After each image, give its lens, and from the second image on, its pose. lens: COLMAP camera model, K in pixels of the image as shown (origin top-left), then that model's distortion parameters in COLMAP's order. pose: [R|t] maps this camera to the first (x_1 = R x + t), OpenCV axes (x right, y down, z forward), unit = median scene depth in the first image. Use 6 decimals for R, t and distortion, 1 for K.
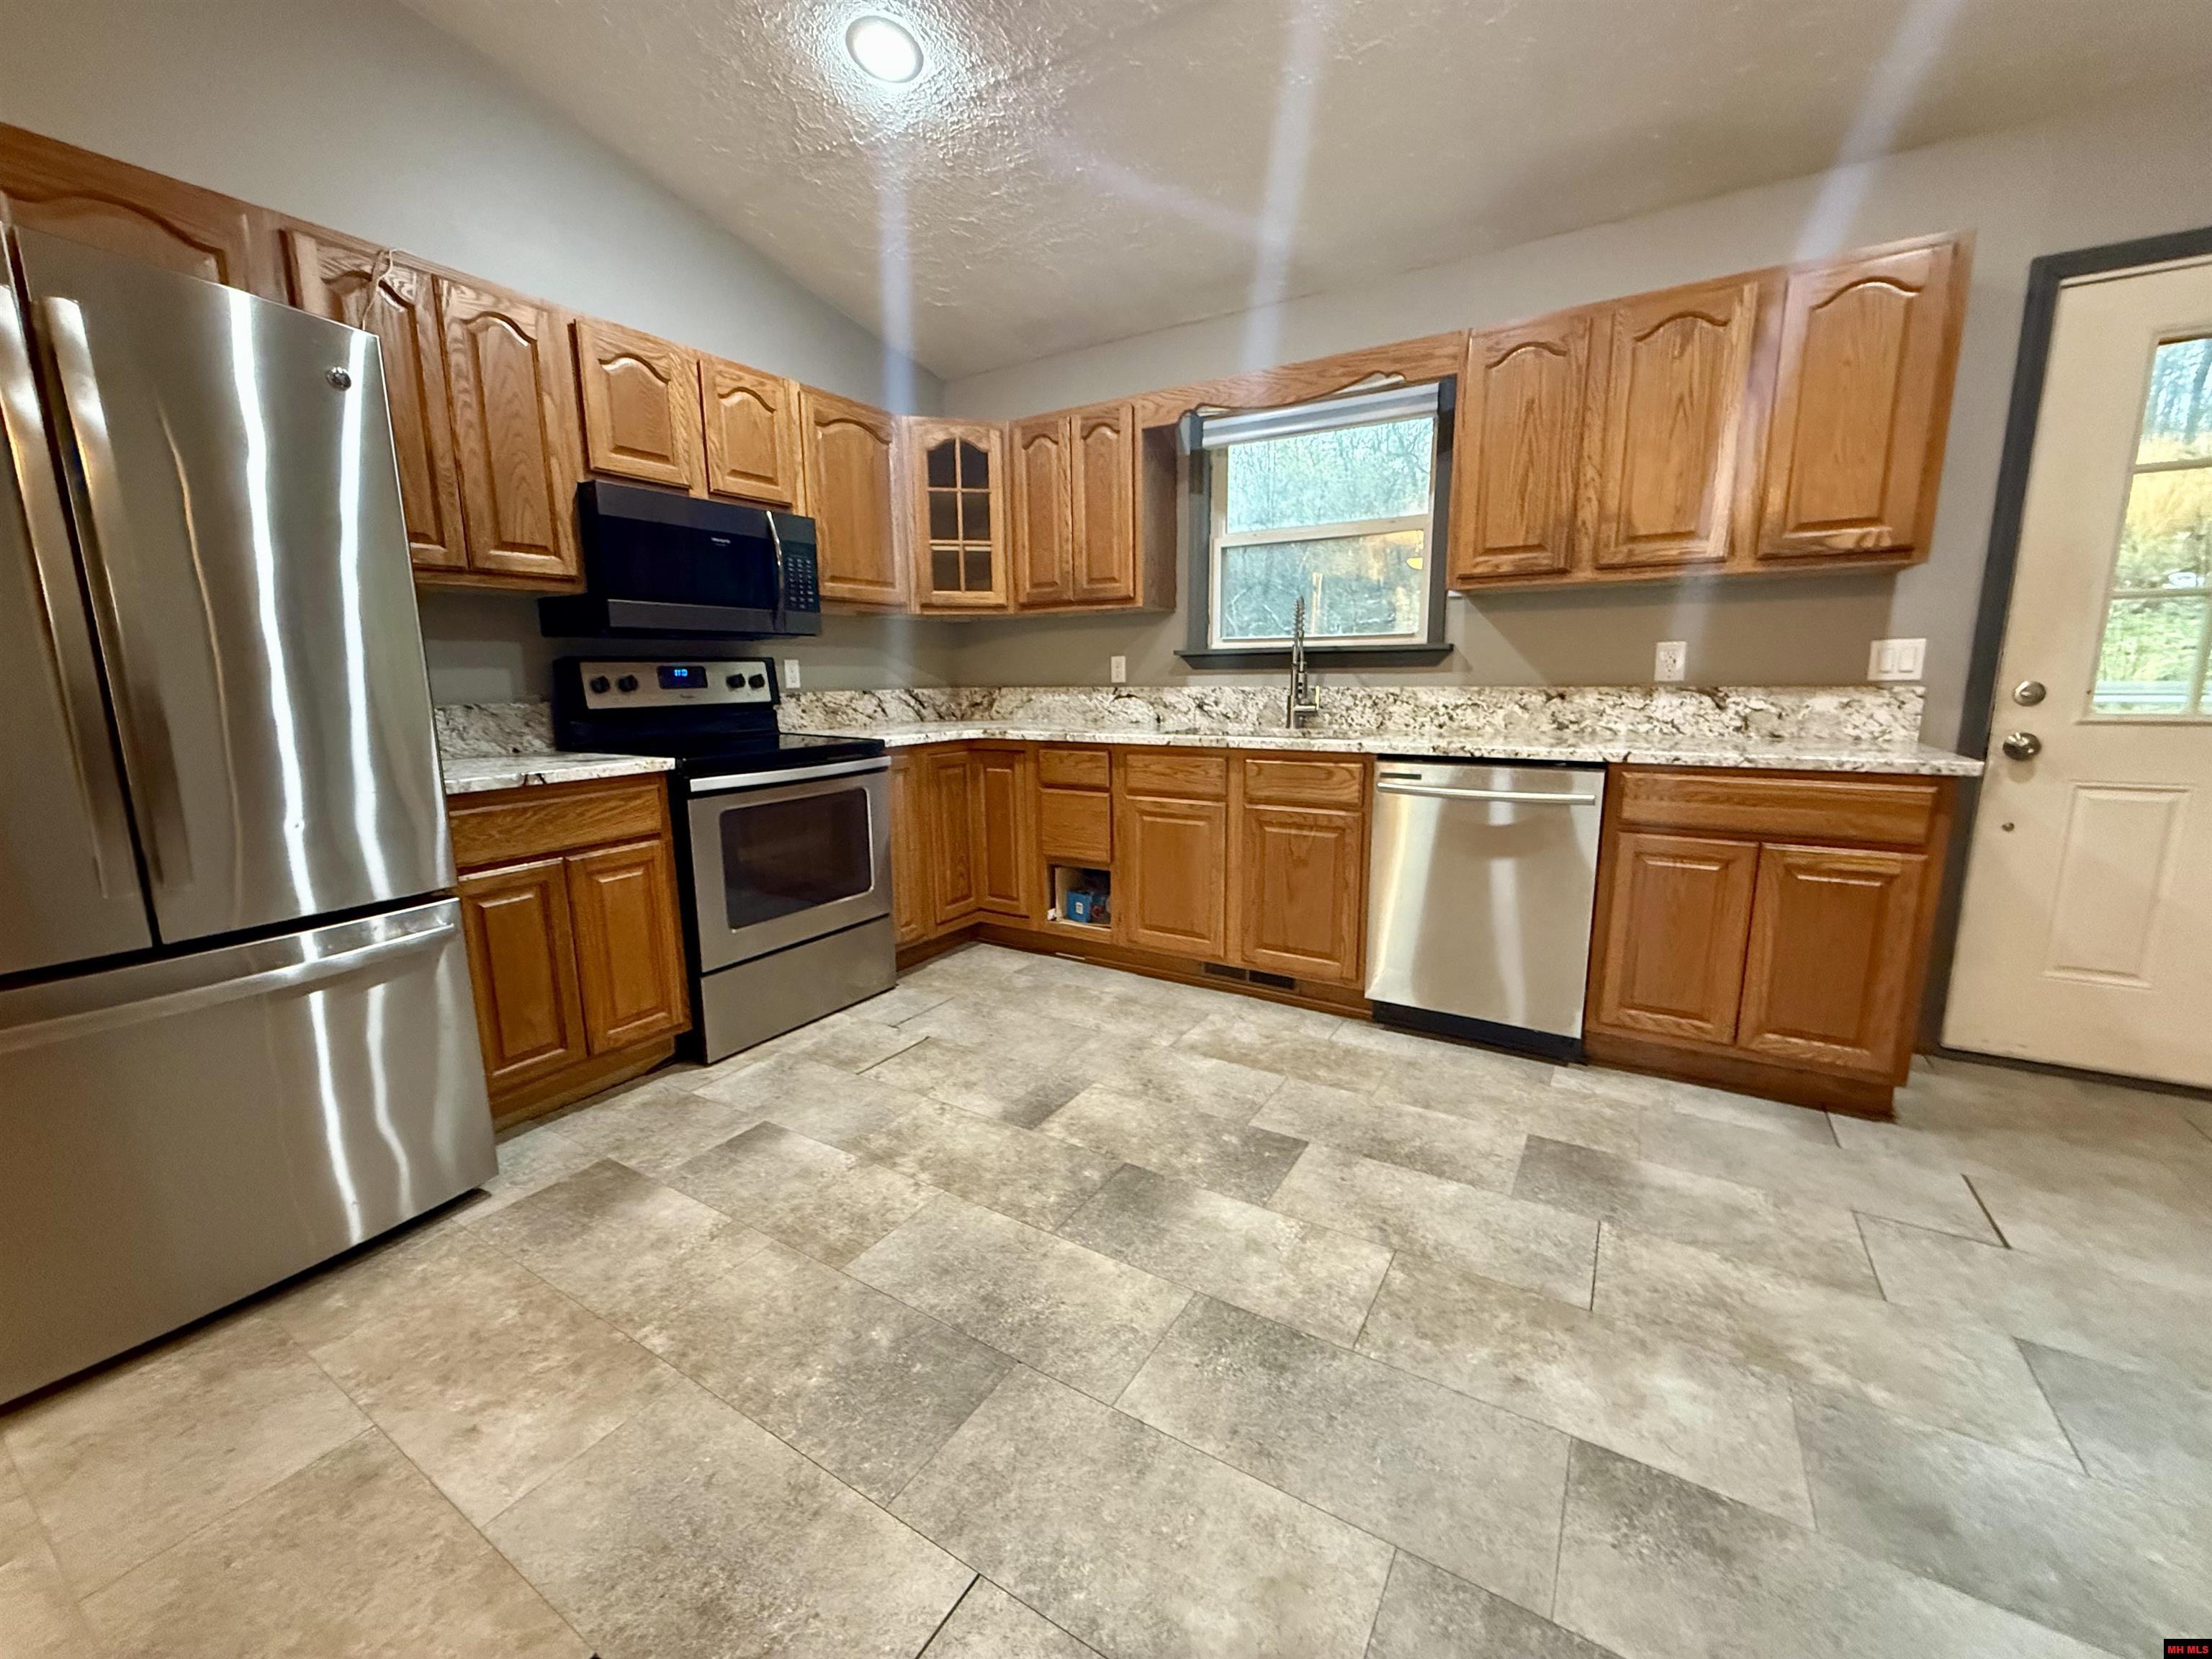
lens RADIAL K [[877.8, 0, 1099.3], [0, 877.8, 828.6], [0, 0, 1]] dist [-0.001089, -0.000205]
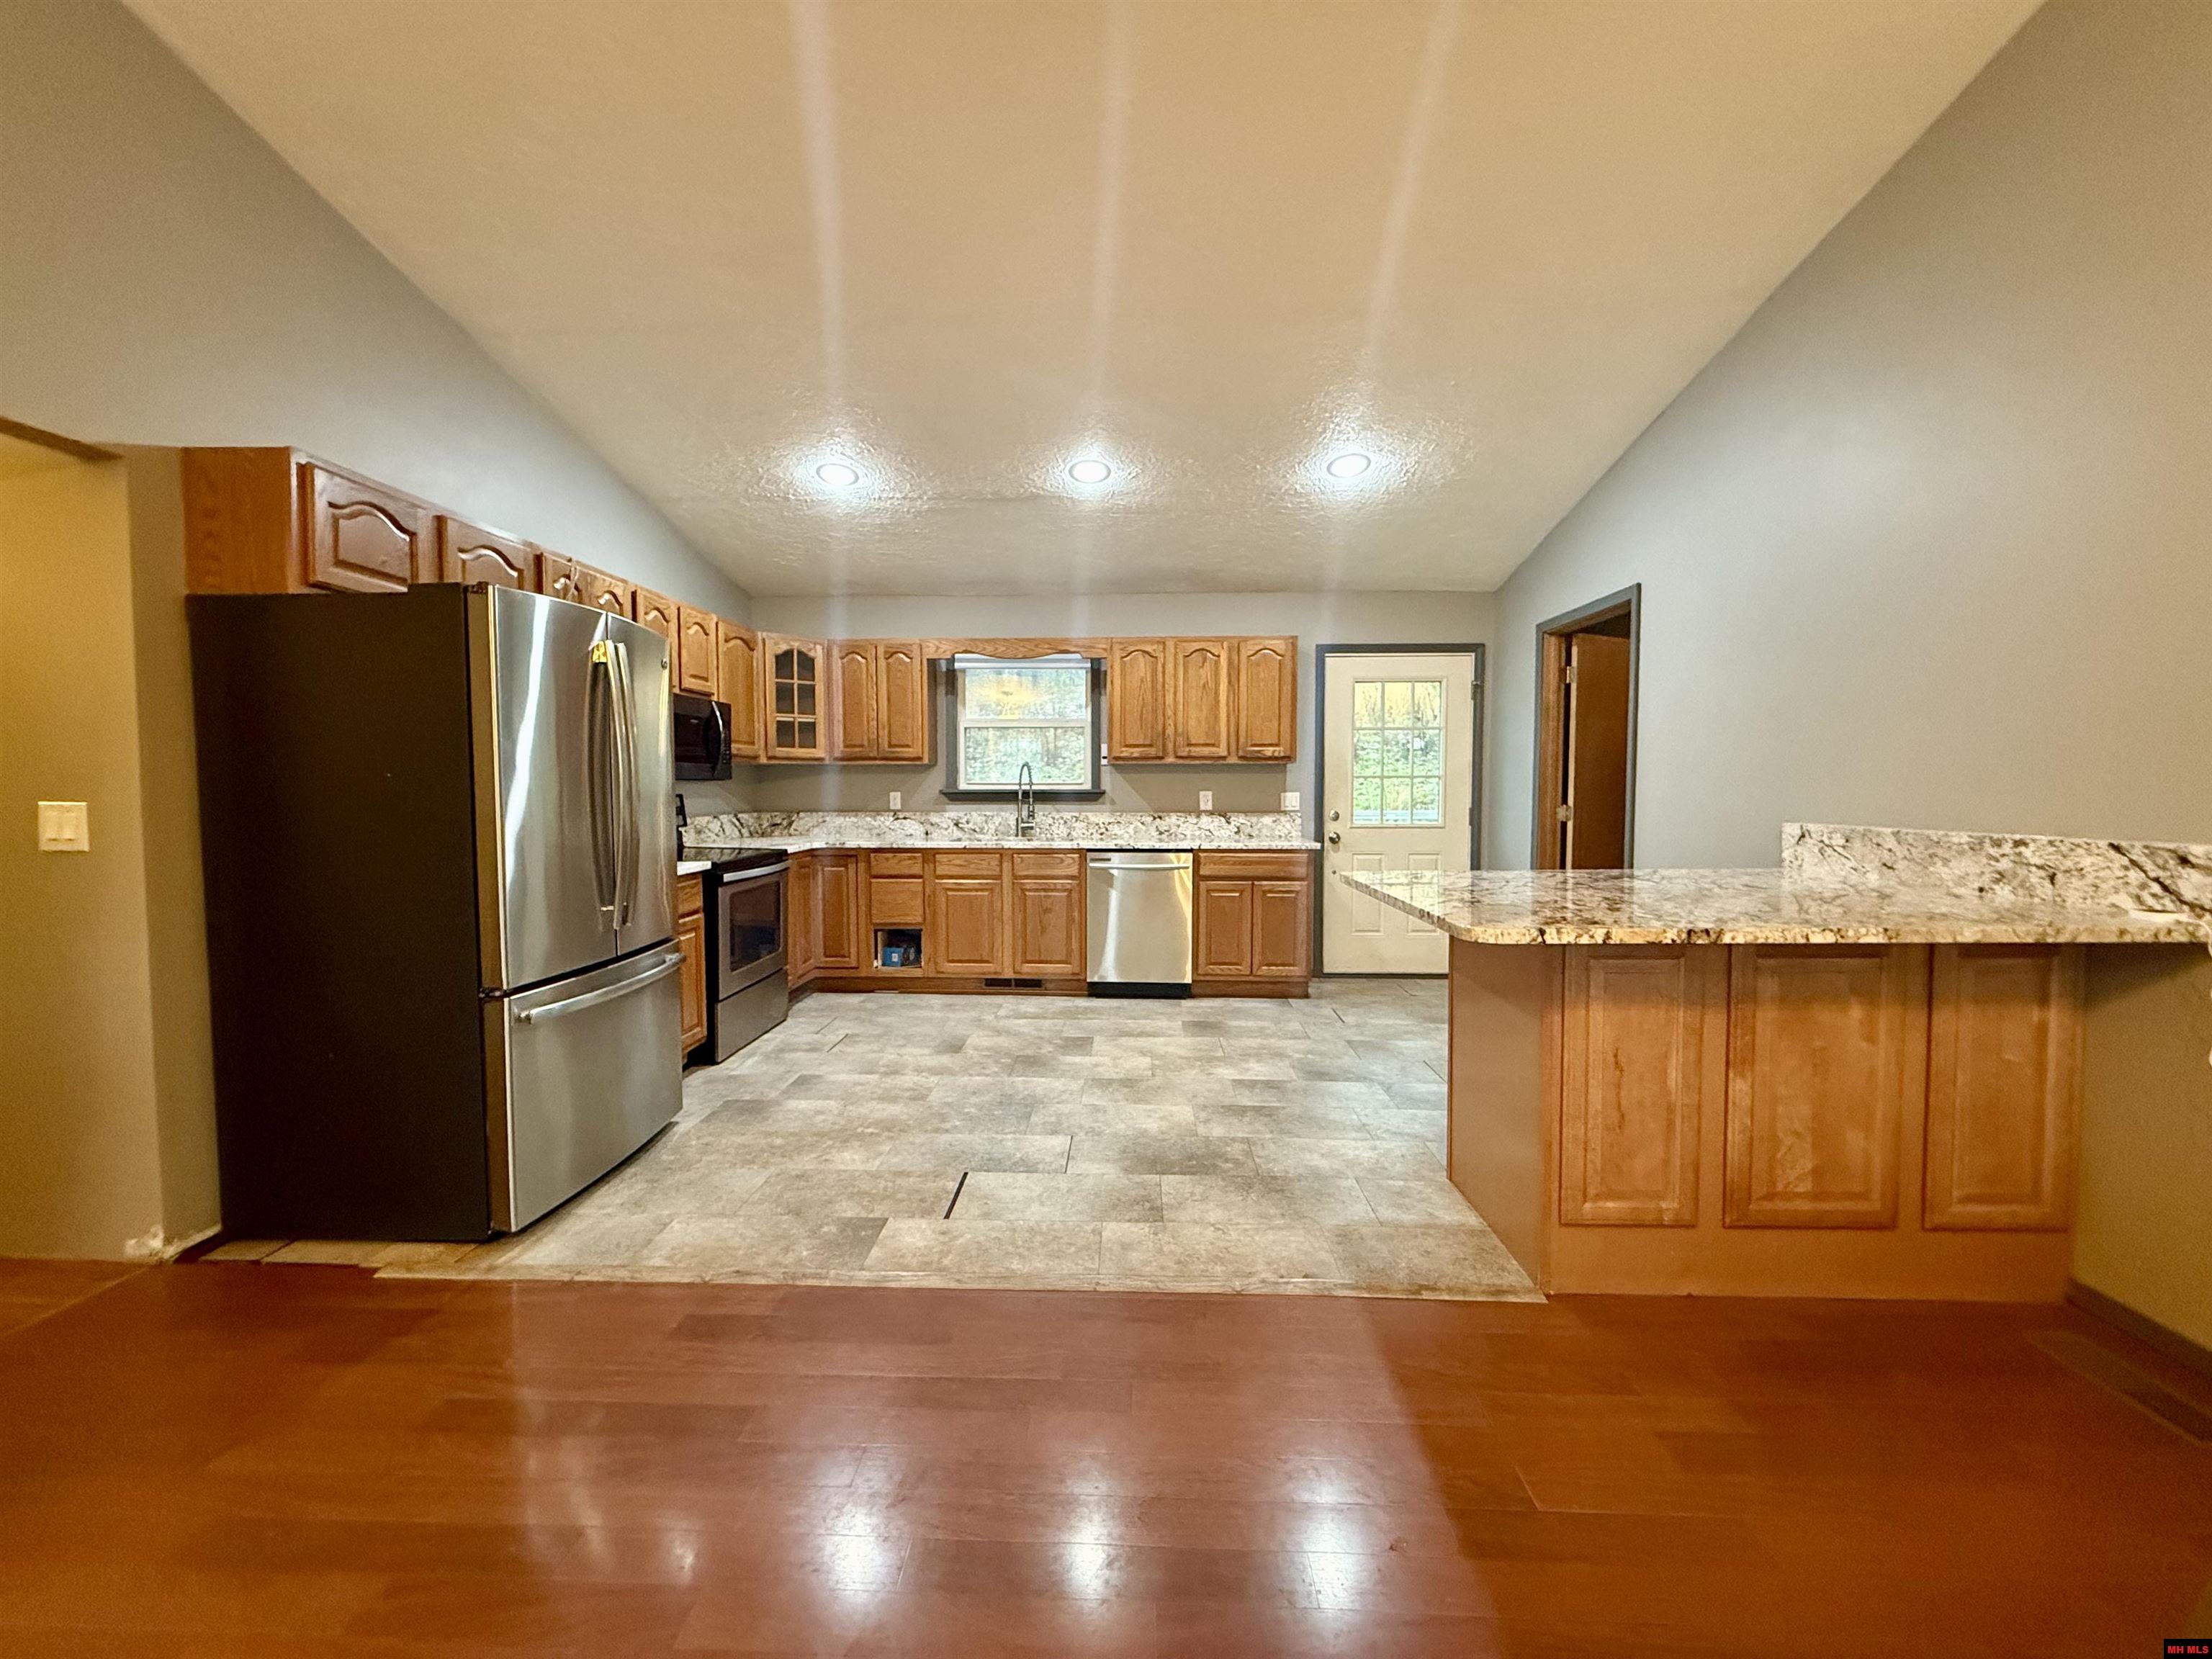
lens RADIAL K [[877.8, 0, 1099.3], [0, 877.8, 828.6], [0, 0, 1]] dist [-0.001089, -0.000205]
pose [[0.870323, -0.013344, 0.492300, -0.554699], [0.076699, 0.991108, -0.108730, 0.074898], [-0.486472, 0.132389, 0.863608, -0.616541]]
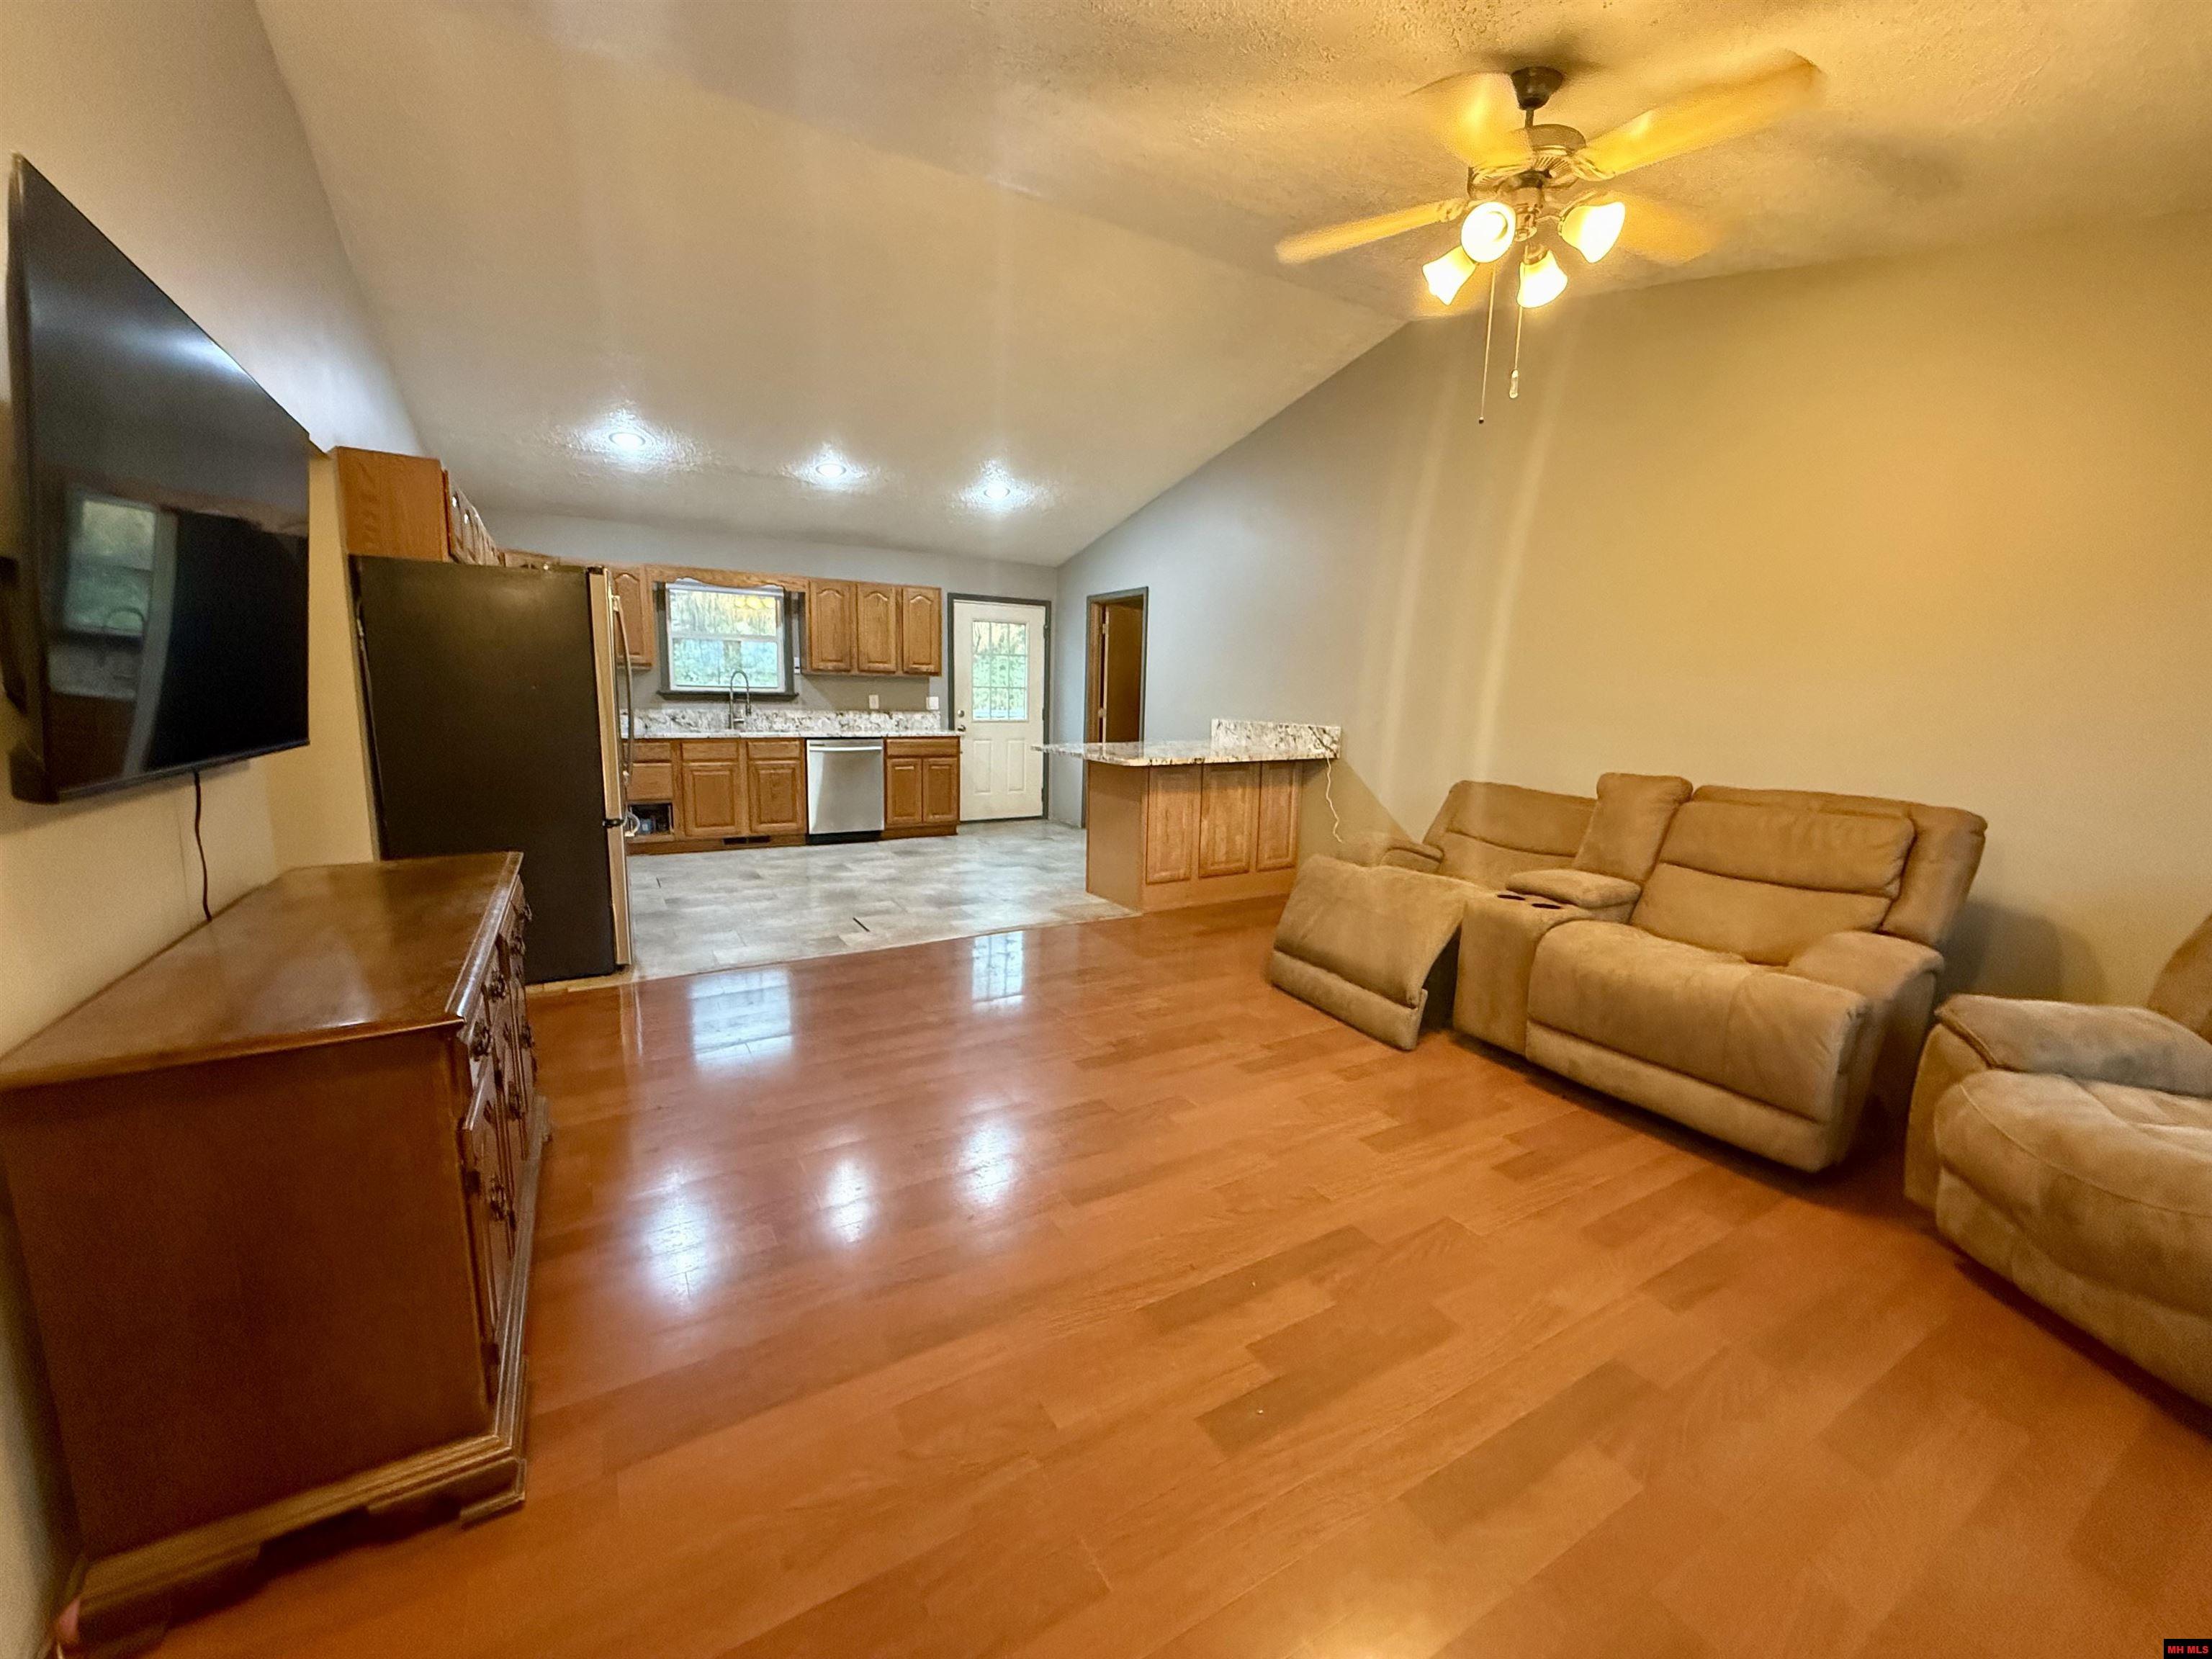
lens RADIAL K [[877.8, 0, 1099.3], [0, 877.8, 828.6], [0, 0, 1]] dist [-0.001089, -0.000205]
pose [[0.463055, -0.120237, 0.878136, -1.485465], [0.125796, 0.989642, 0.069170, 0.104357], [-0.877357, 0.078437, 0.473383, -0.905270]]
